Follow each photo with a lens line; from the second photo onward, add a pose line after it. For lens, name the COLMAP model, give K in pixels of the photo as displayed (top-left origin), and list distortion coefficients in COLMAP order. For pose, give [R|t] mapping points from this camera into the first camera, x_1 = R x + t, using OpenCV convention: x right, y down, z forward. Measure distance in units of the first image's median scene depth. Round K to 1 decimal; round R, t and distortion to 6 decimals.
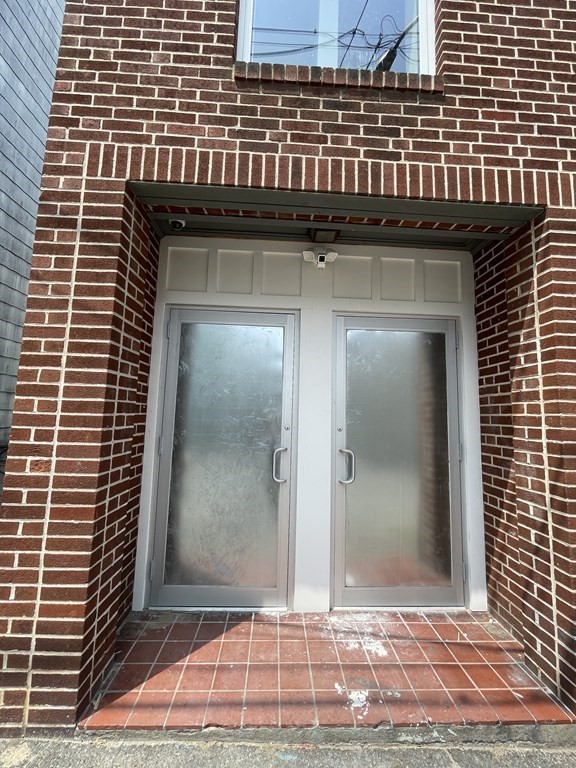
lens RADIAL K [[310.8, 0, 288.9], [0, 310.8, 383.2], [0, 0, 1]] dist [-0.003134, 0.000592]
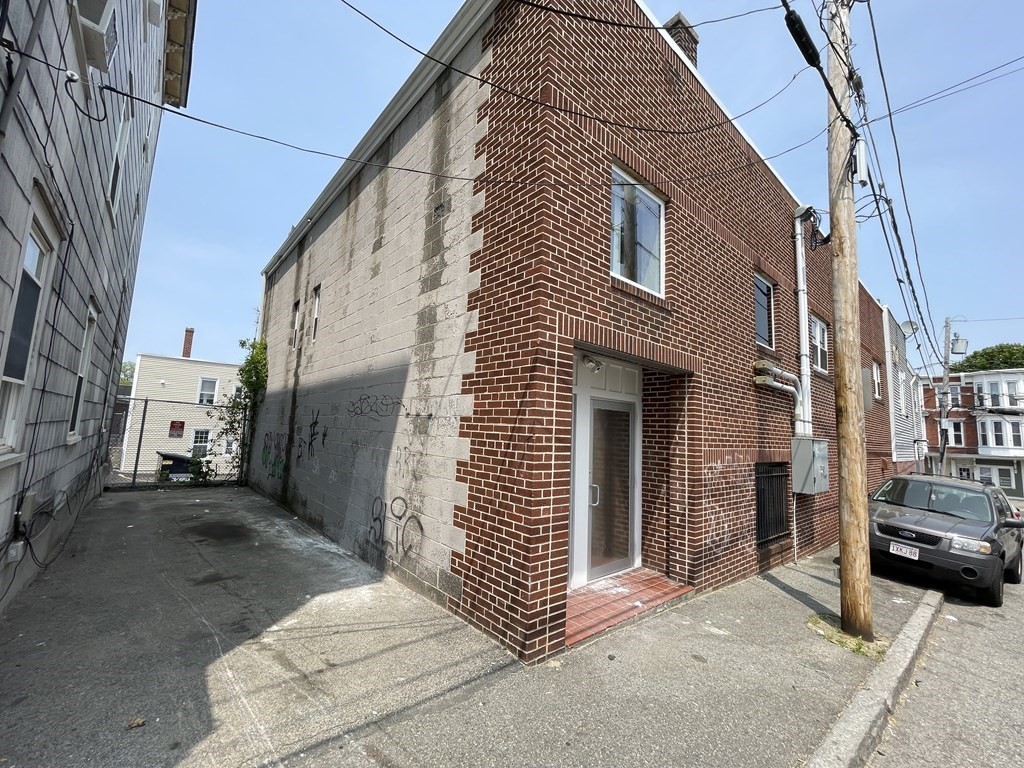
lens RADIAL K [[414.5, 0, 513.6], [0, 414.5, 383.7], [0, 0, 1]] dist [-0.003134, 0.000592]
pose [[0.782091, 0.077547, 0.618320, -2.089469], [-0.088298, 0.996006, -0.013230, -0.338718], [-0.616877, -0.044249, 0.785815, -0.571061]]
